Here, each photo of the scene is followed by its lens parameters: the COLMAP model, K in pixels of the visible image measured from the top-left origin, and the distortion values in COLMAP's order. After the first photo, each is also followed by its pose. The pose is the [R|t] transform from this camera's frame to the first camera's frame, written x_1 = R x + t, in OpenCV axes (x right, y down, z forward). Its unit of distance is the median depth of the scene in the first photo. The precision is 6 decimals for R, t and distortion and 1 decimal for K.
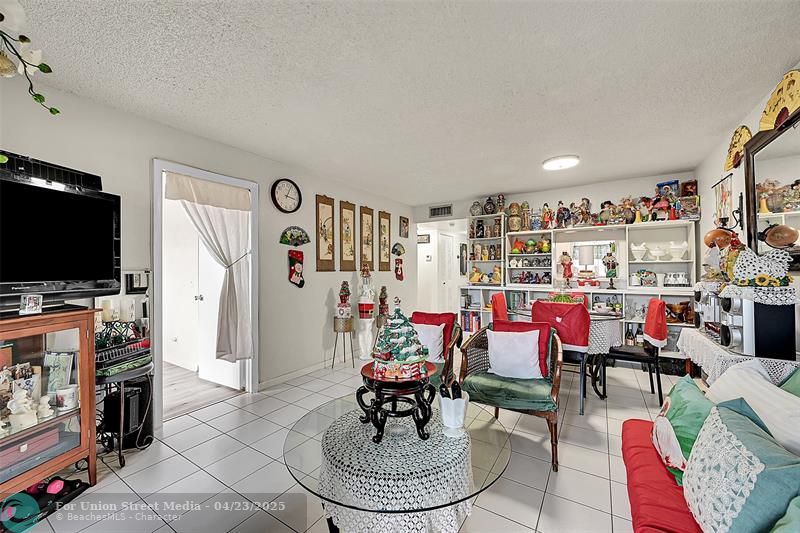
lens RADIAL K [[314.0, 0, 399.6], [0, 314.0, 267.0], [0, 0, 1]] dist [0.000926, -0.000153]
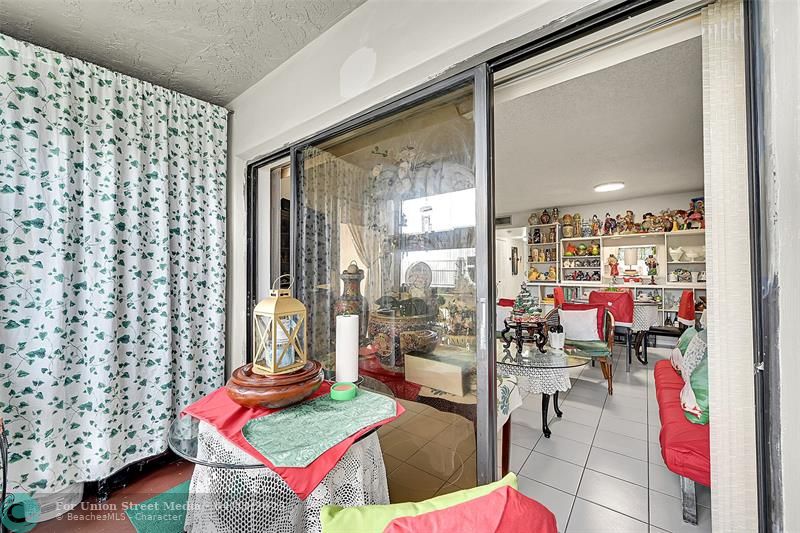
lens RADIAL K [[314.0, 0, 400.2], [0, 314.0, 266.6], [0, 0, 1]] dist [0.000926, -0.000153]
pose [[0.995394, -0.002979, -0.095821, -0.190875], [0.002308, 0.999972, -0.007121, 0.005923], [0.095840, 0.006867, 0.995373, -0.318771]]
